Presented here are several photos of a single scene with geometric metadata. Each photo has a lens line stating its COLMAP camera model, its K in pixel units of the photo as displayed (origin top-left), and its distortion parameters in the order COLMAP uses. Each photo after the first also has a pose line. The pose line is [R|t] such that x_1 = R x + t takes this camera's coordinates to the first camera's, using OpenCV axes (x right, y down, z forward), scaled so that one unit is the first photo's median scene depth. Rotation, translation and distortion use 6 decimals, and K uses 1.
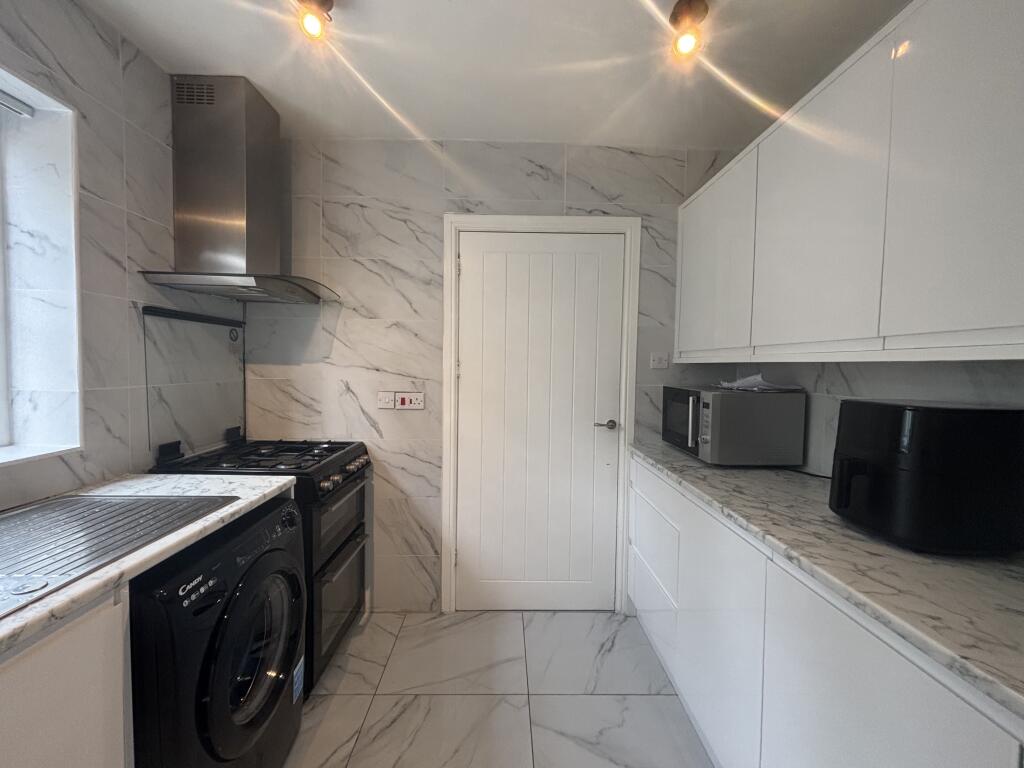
lens RADIAL K [[413.3, 0, 512.0], [0, 413.3, 384.0], [0, 0, 1]] dist [-0.001450, -0.000036]
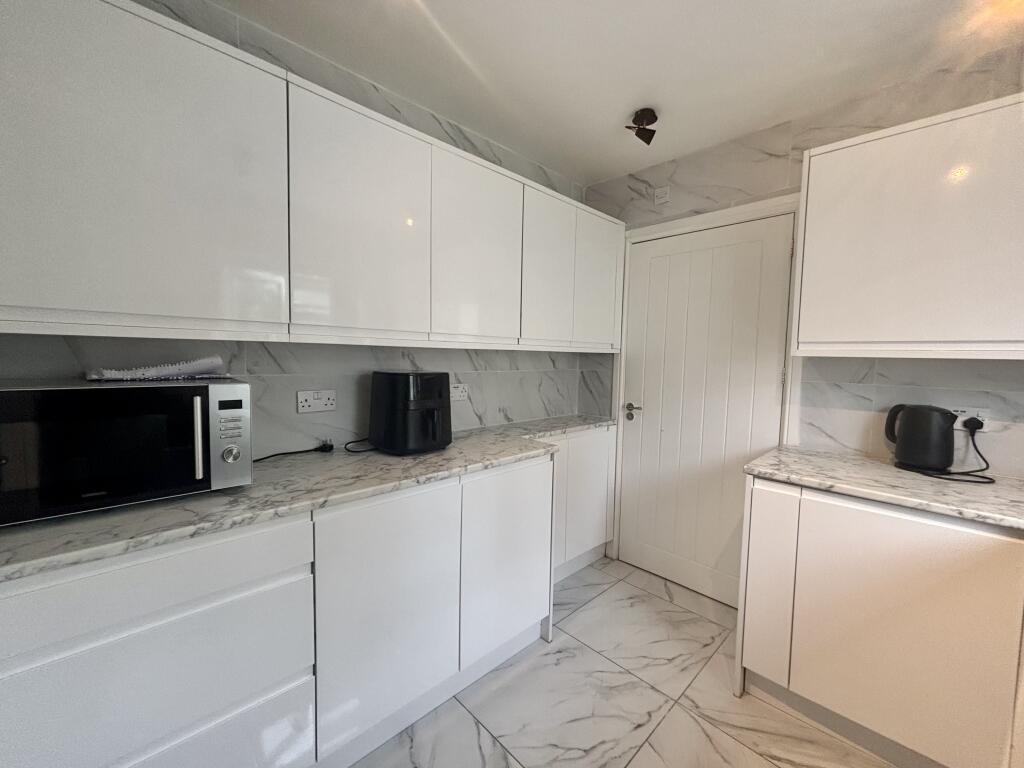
lens RADIAL K [[413.3, 0, 512.0], [0, 413.3, 384.0], [0, 0, 1]] dist [-0.001450, -0.000036]
pose [[-0.682834, -0.082220, 0.725932, -0.256852], [0.001476, 0.993490, 0.113912, -0.045429], [-0.730572, 0.078854, -0.678267, 0.893019]]
